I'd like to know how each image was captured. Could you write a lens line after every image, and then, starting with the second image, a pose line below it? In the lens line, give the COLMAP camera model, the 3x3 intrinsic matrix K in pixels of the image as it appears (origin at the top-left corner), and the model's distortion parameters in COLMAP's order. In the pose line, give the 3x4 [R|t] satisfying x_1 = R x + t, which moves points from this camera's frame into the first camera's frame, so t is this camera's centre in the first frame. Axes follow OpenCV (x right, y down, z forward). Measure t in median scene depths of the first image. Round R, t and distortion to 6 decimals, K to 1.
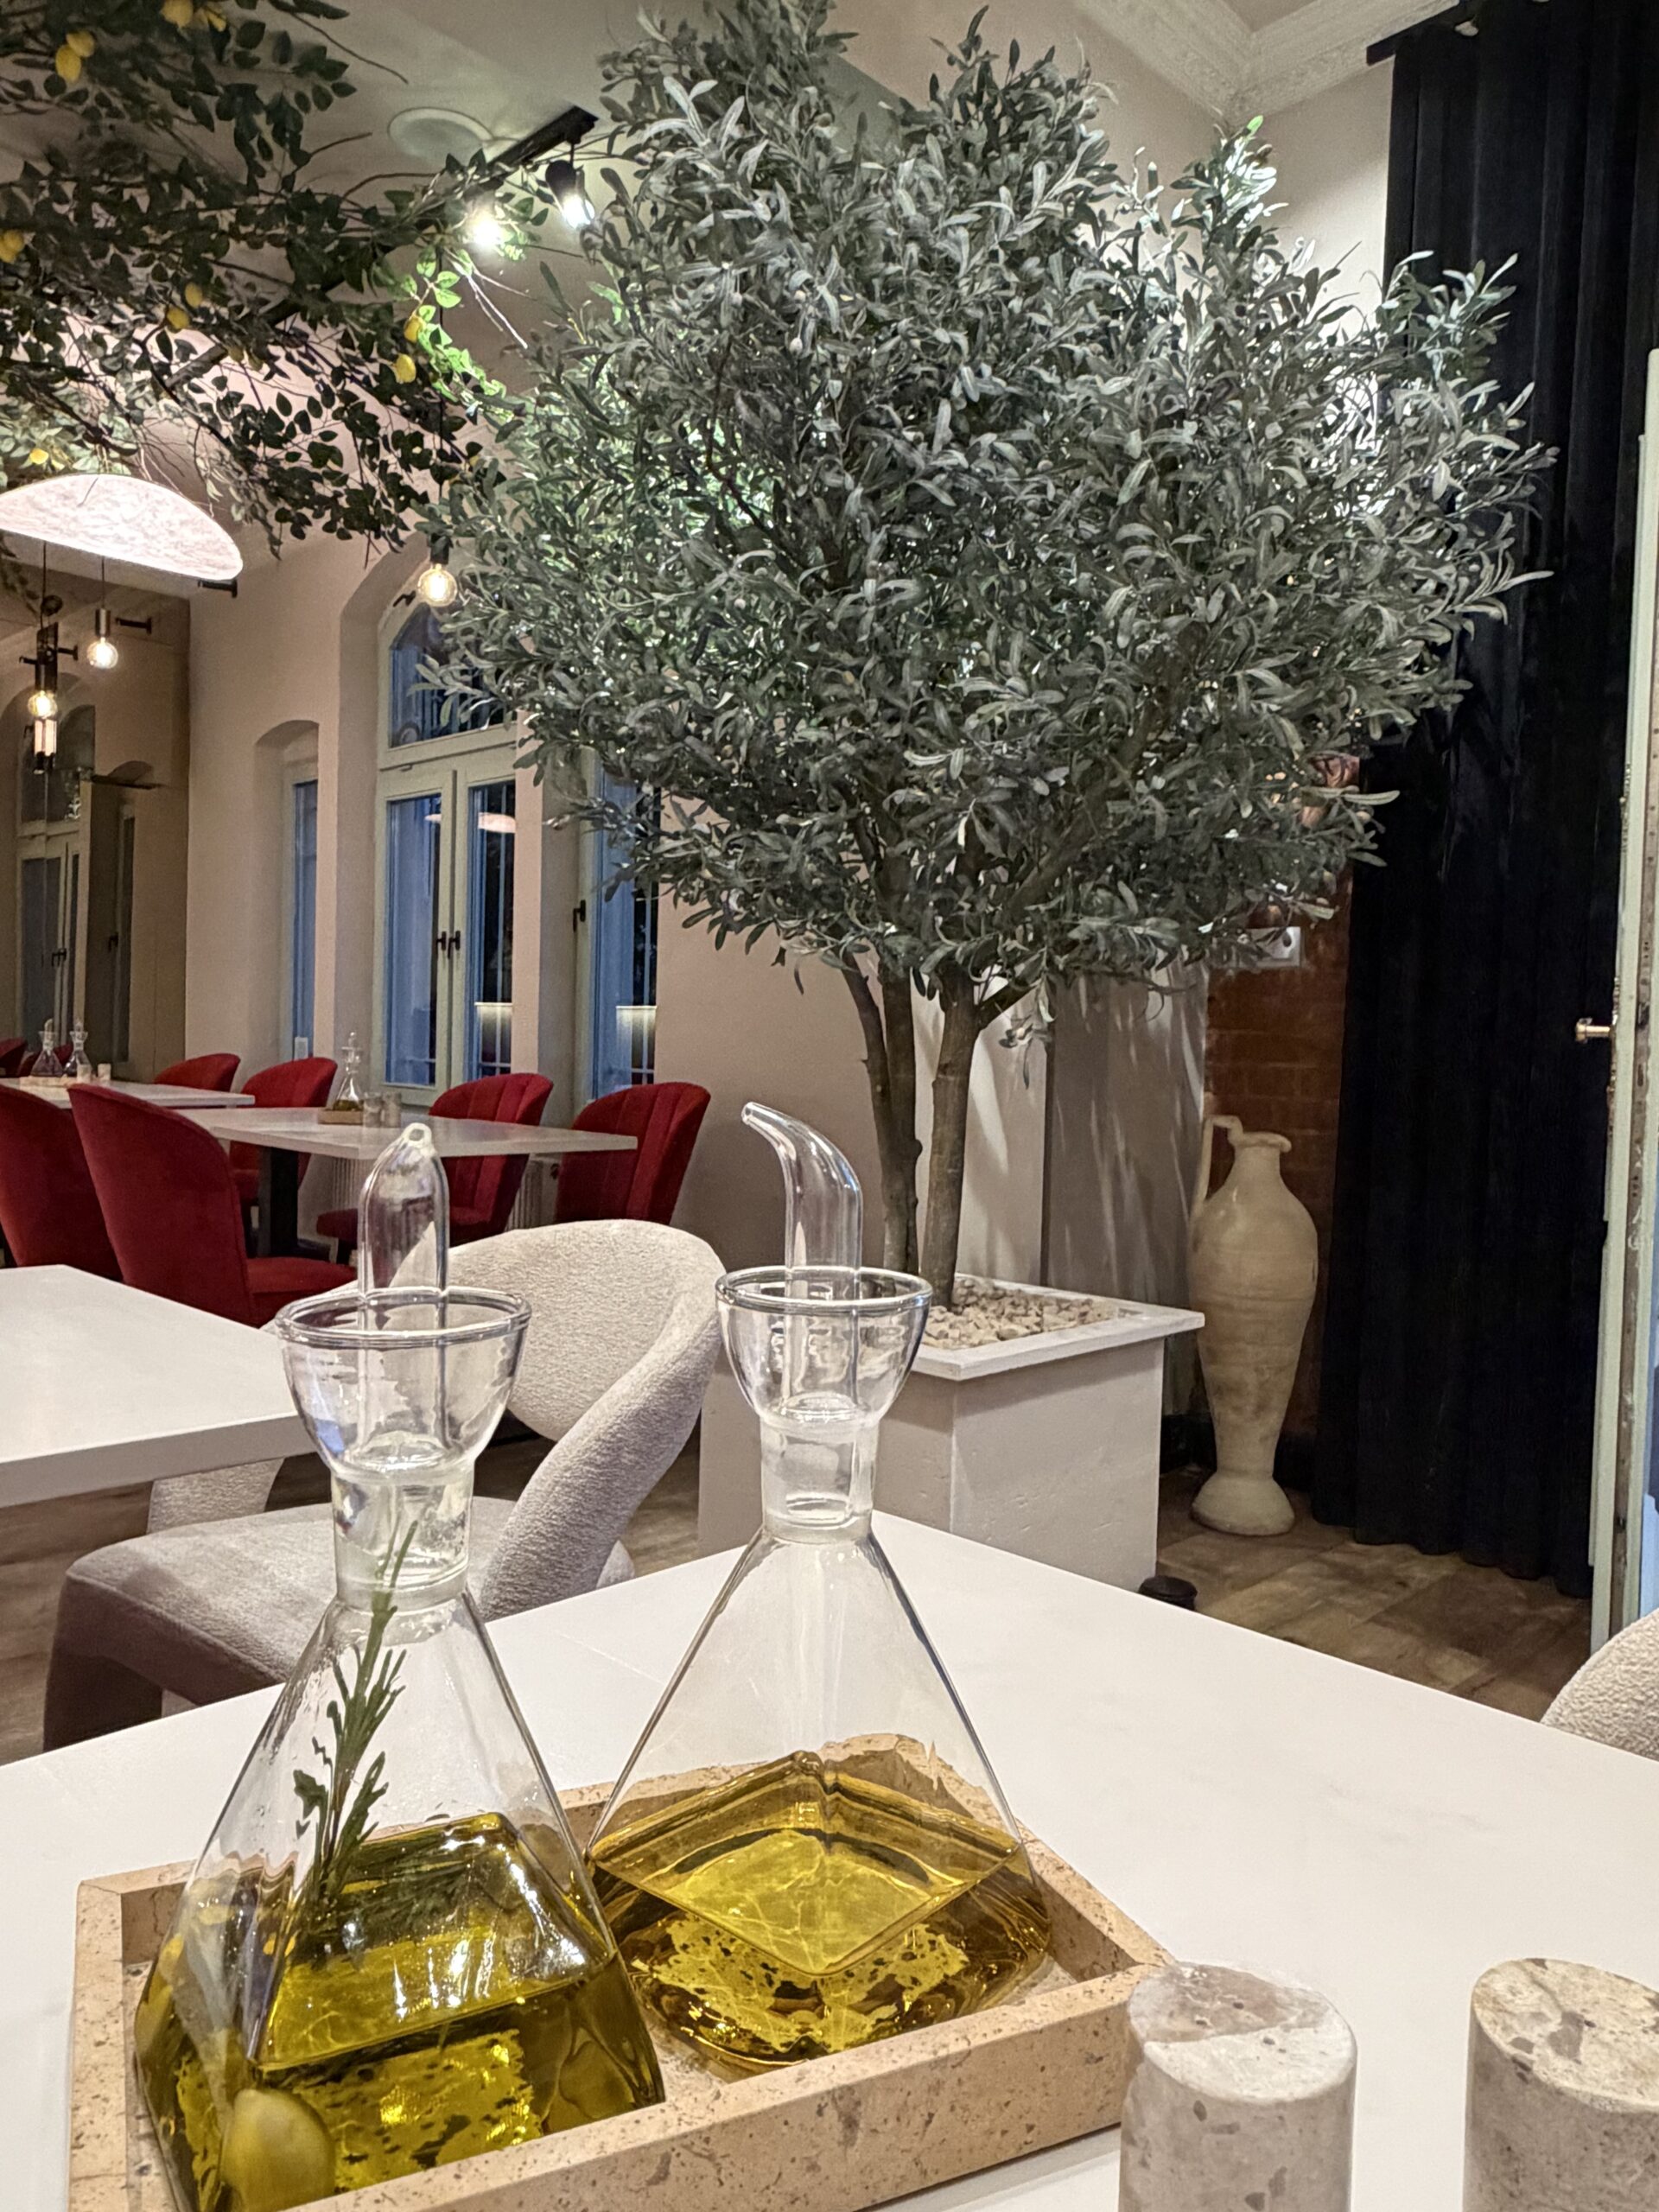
lens RADIAL K [[1575.6, 0, 831.0], [0, 1575.6, 1074.8], [0, 0, 1]] dist [0.029167, -0.037205]
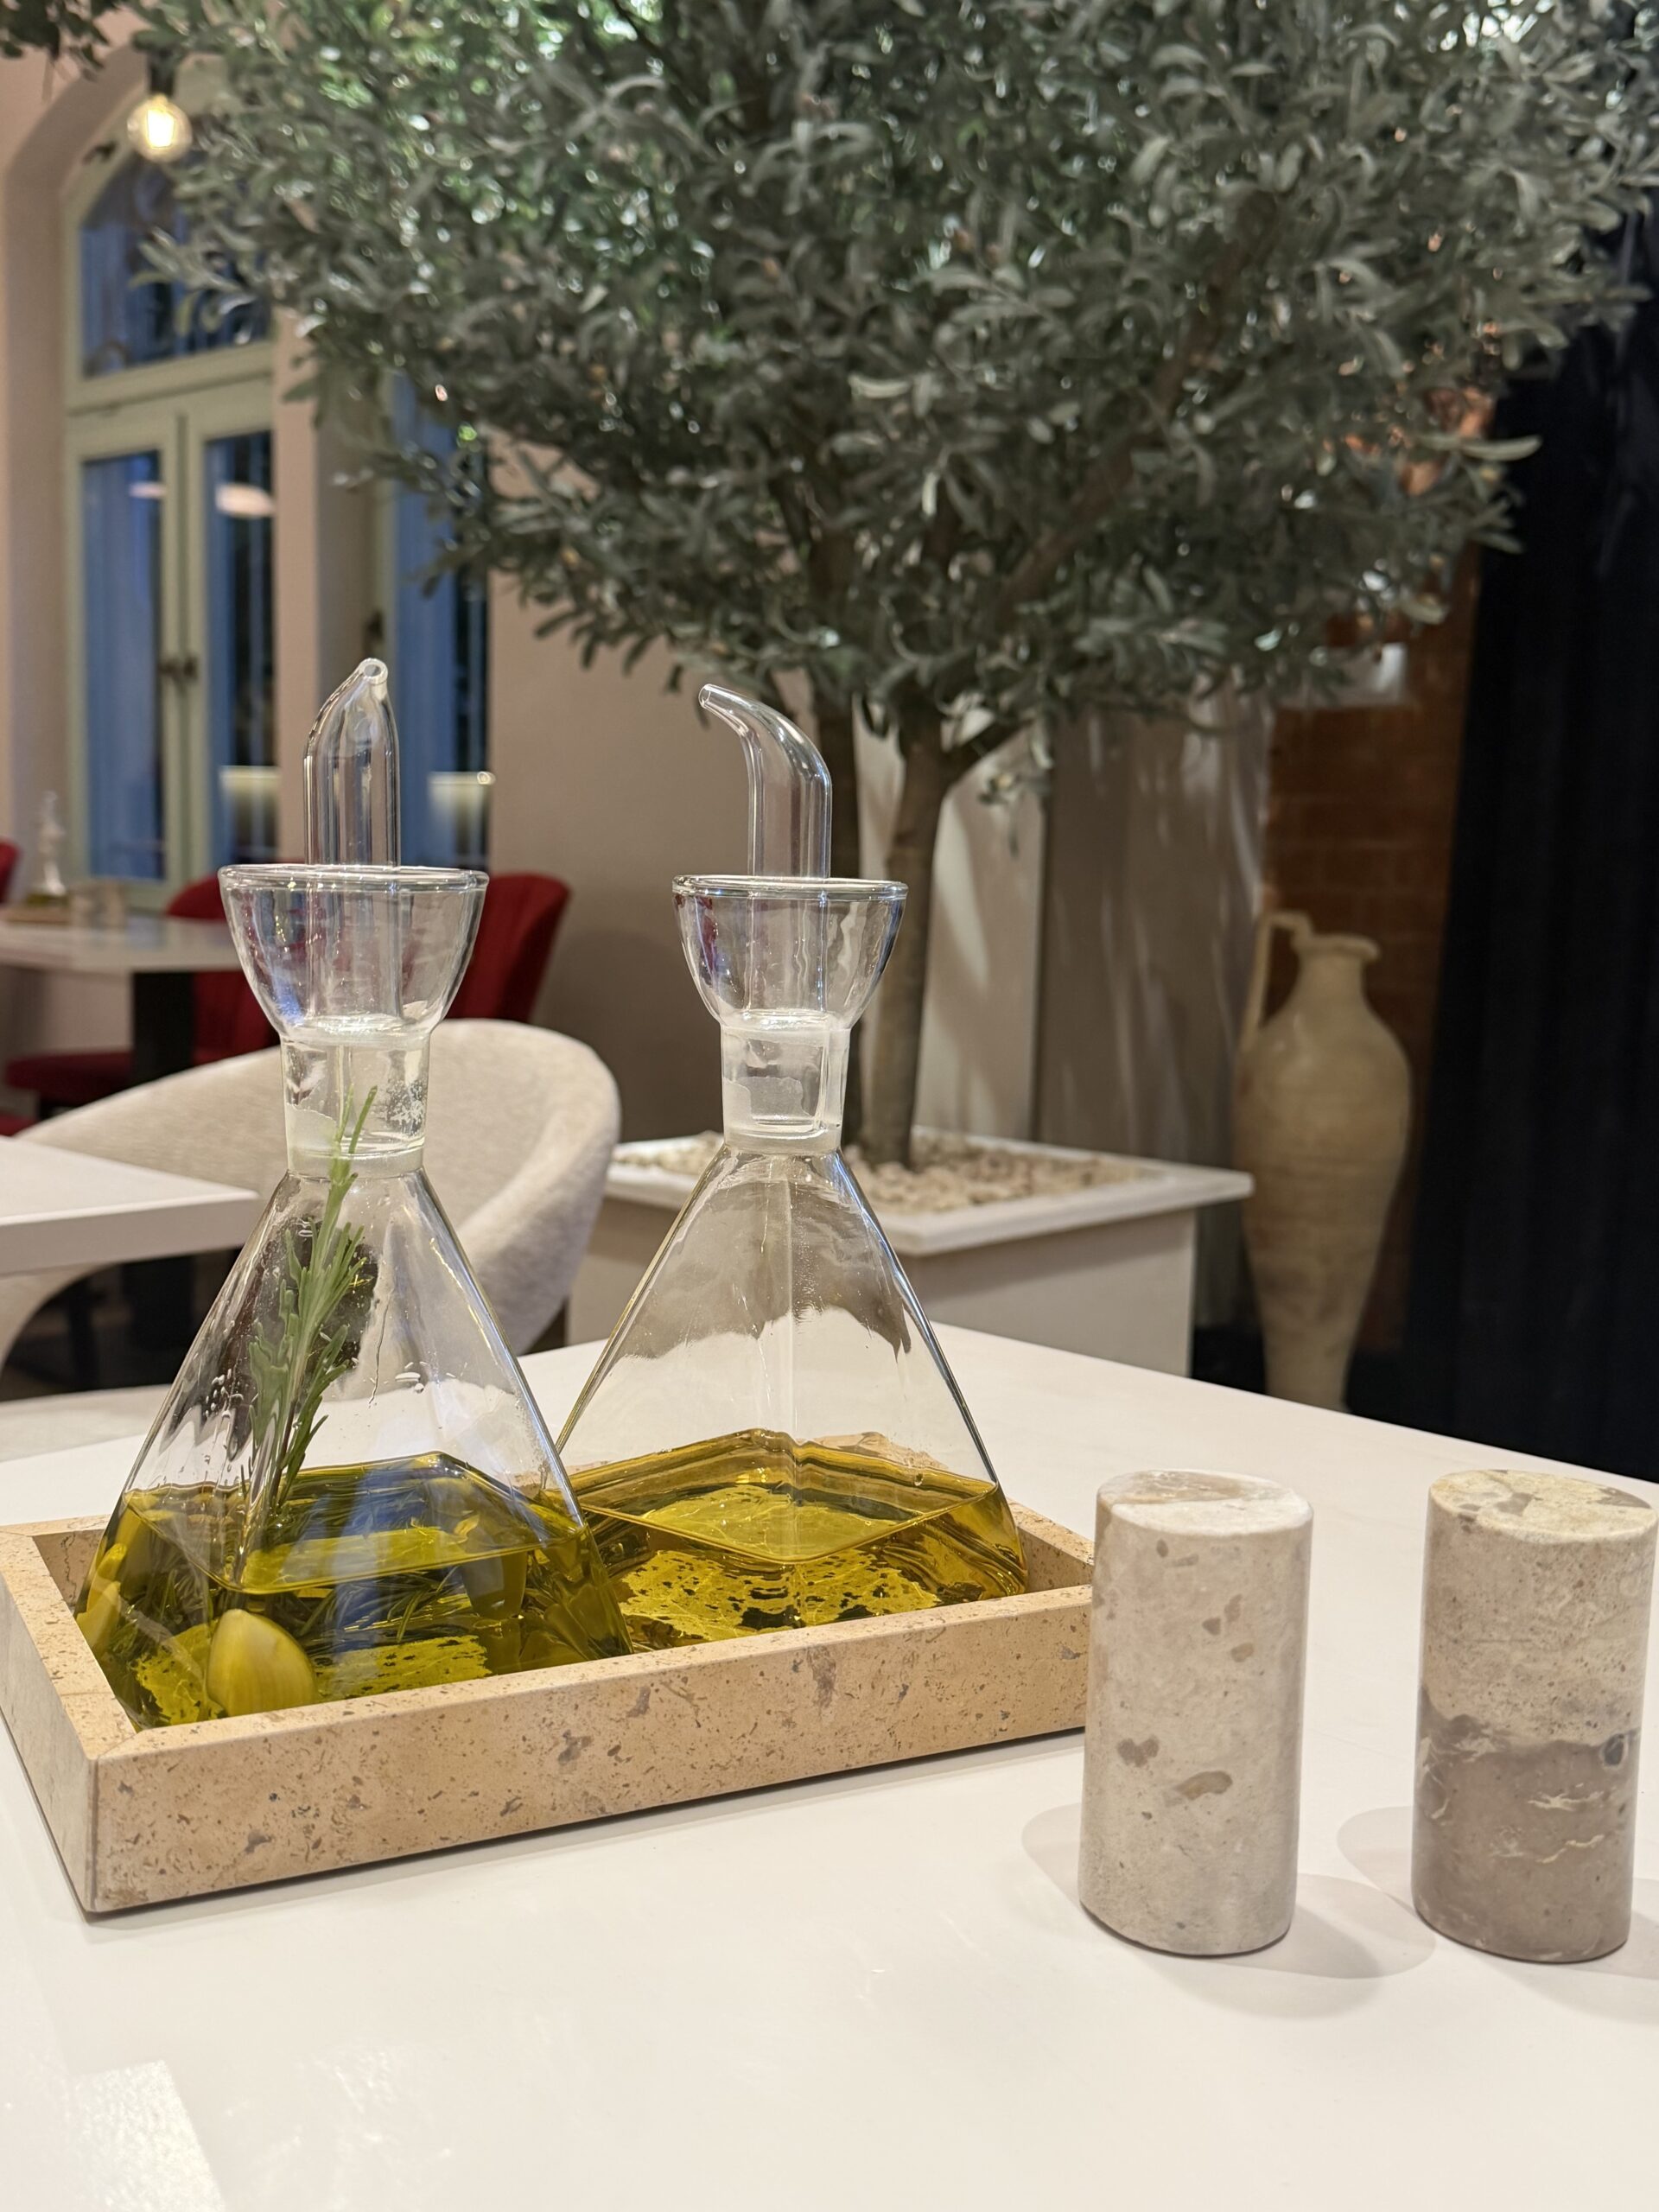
lens RADIAL K [[2275.4, 0, 811.0], [0, 2275.4, 1119.4], [0, 0, 1]] dist [0.015680, 0.000000]
pose [[0.999402, 0.000255, 0.034580, -0.005463], [-0.003826, 0.994648, 0.103247, 0.018894], [-0.034369, -0.103318, 0.994054, -0.045274]]
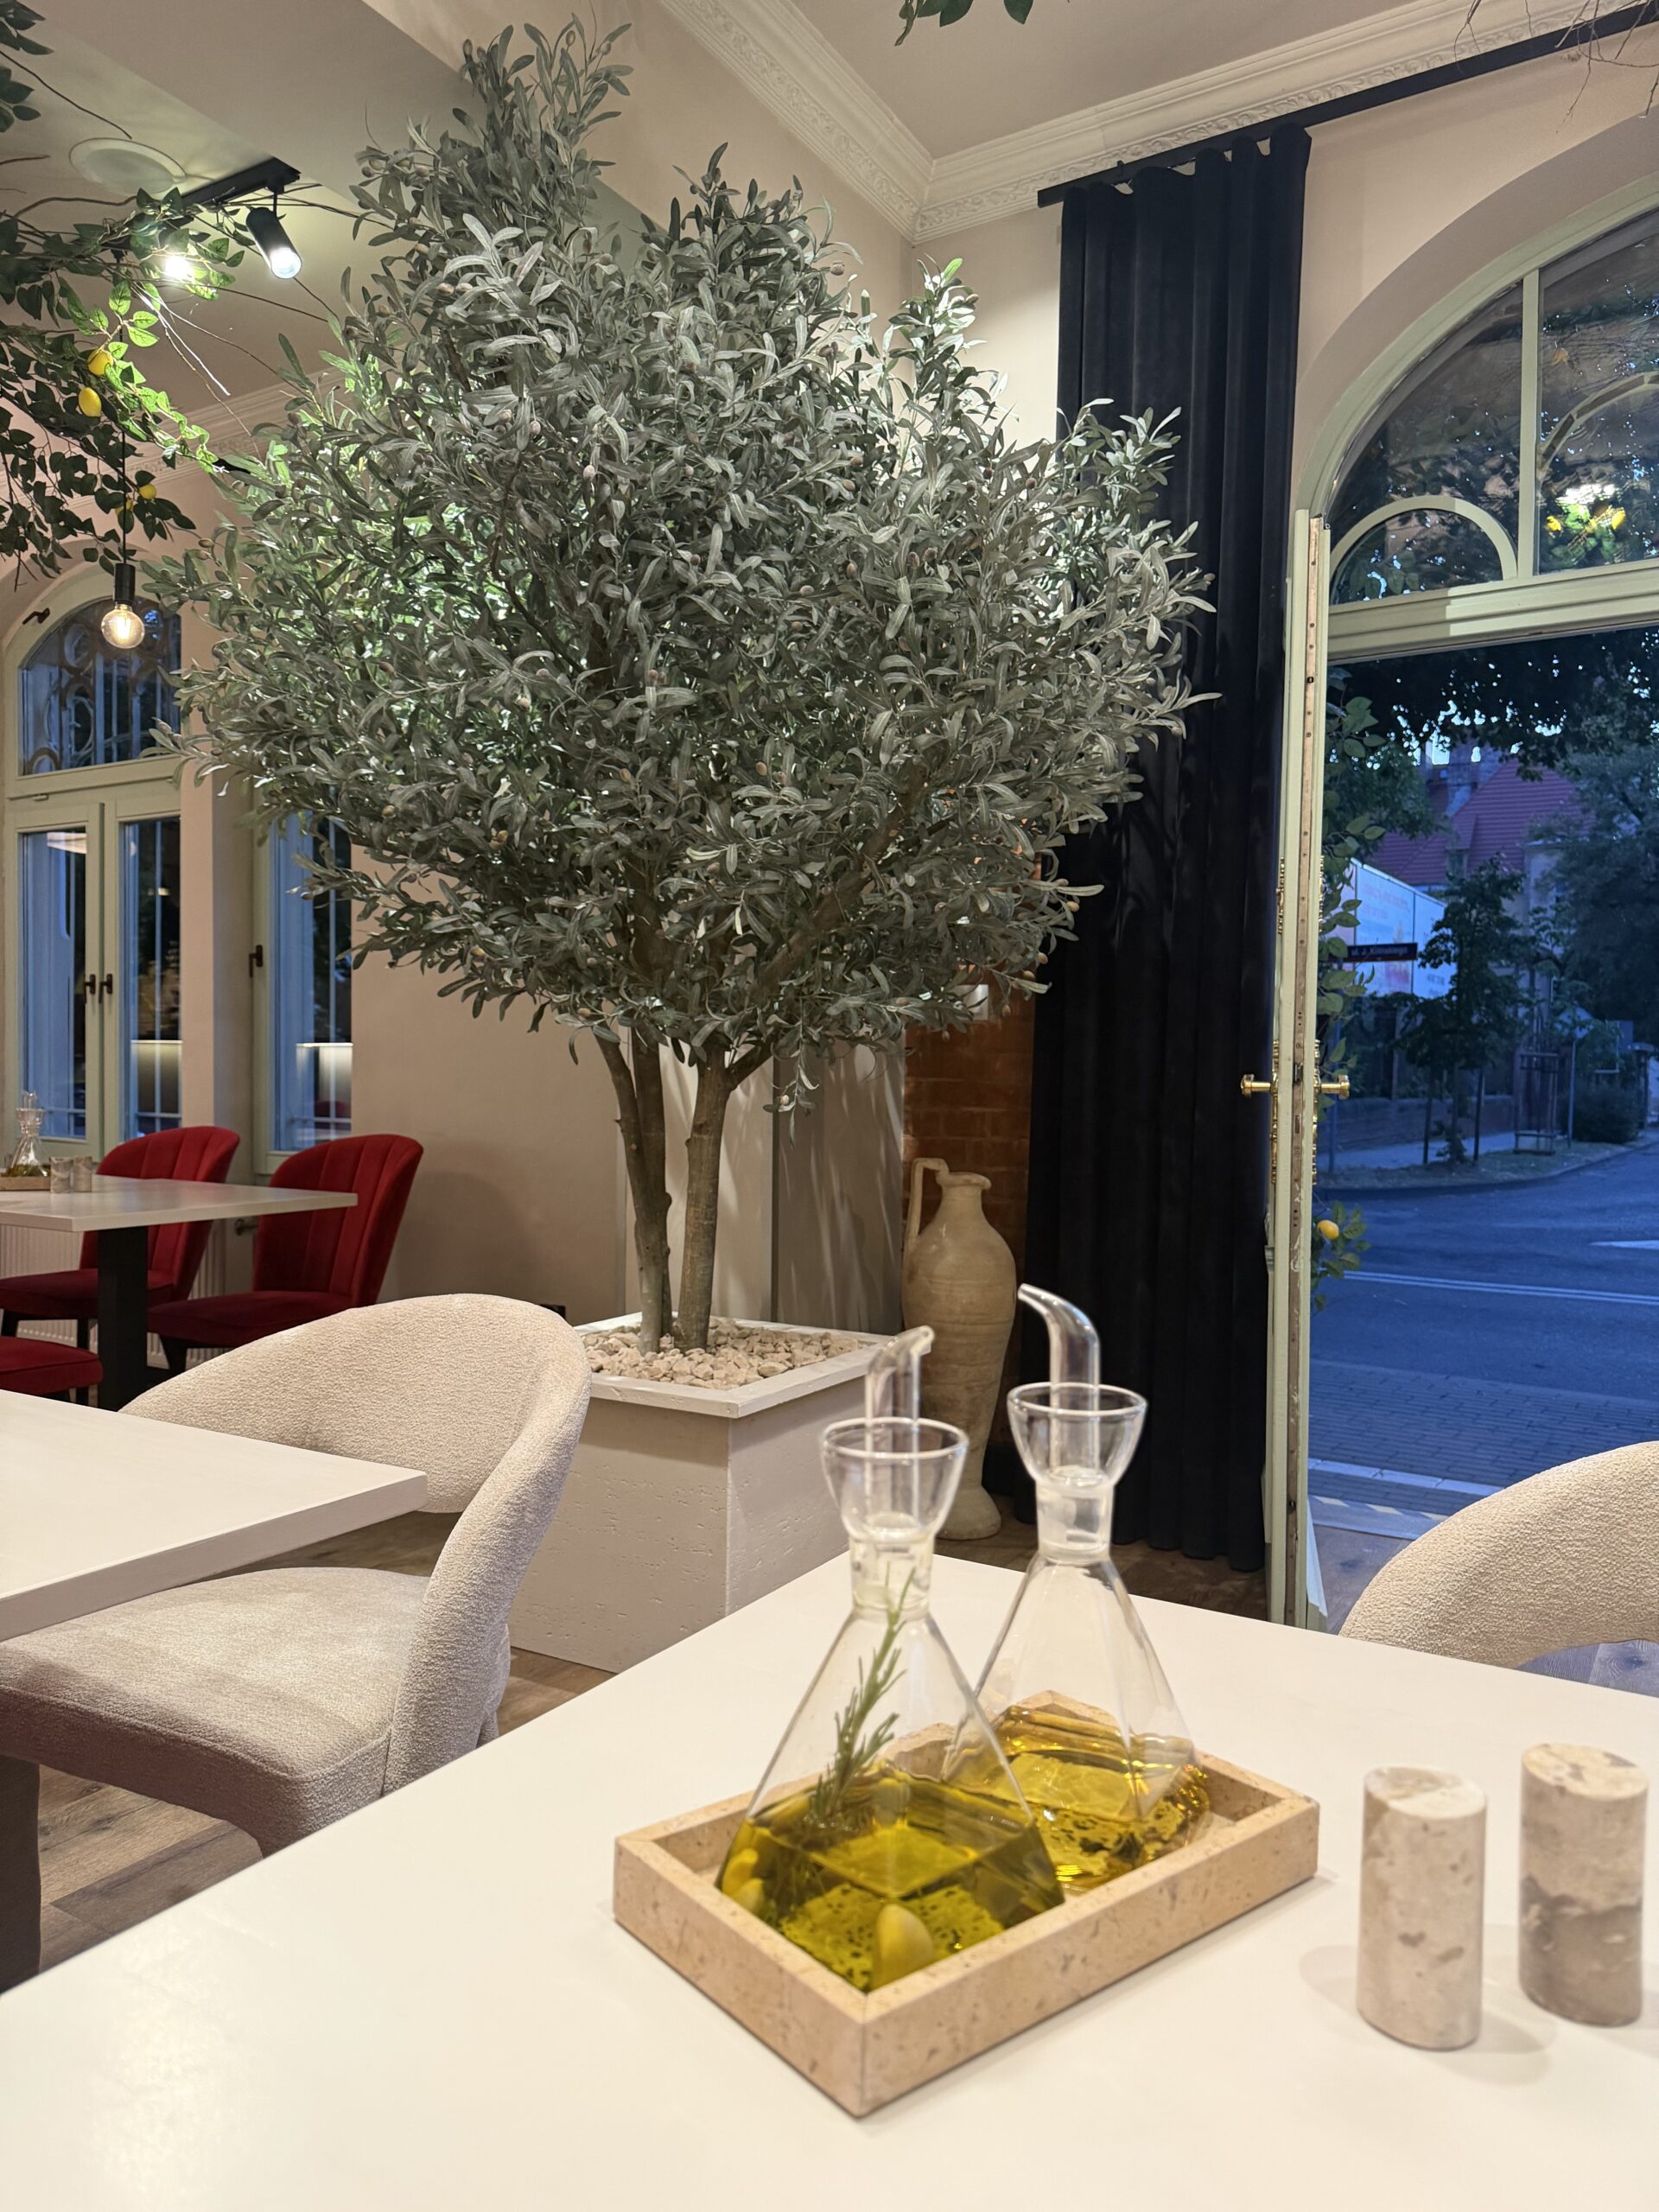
lens RADIAL K [[1575.6, 0, 843.8], [0, 1575.6, 1125.3], [0, 0, 1]] dist [0.029167, -0.037205]
pose [[0.972895, -0.023681, 0.230034, -0.084806], [0.019901, 0.999626, 0.018738, -0.026184], [-0.230391, -0.013652, 0.973002, -0.069740]]
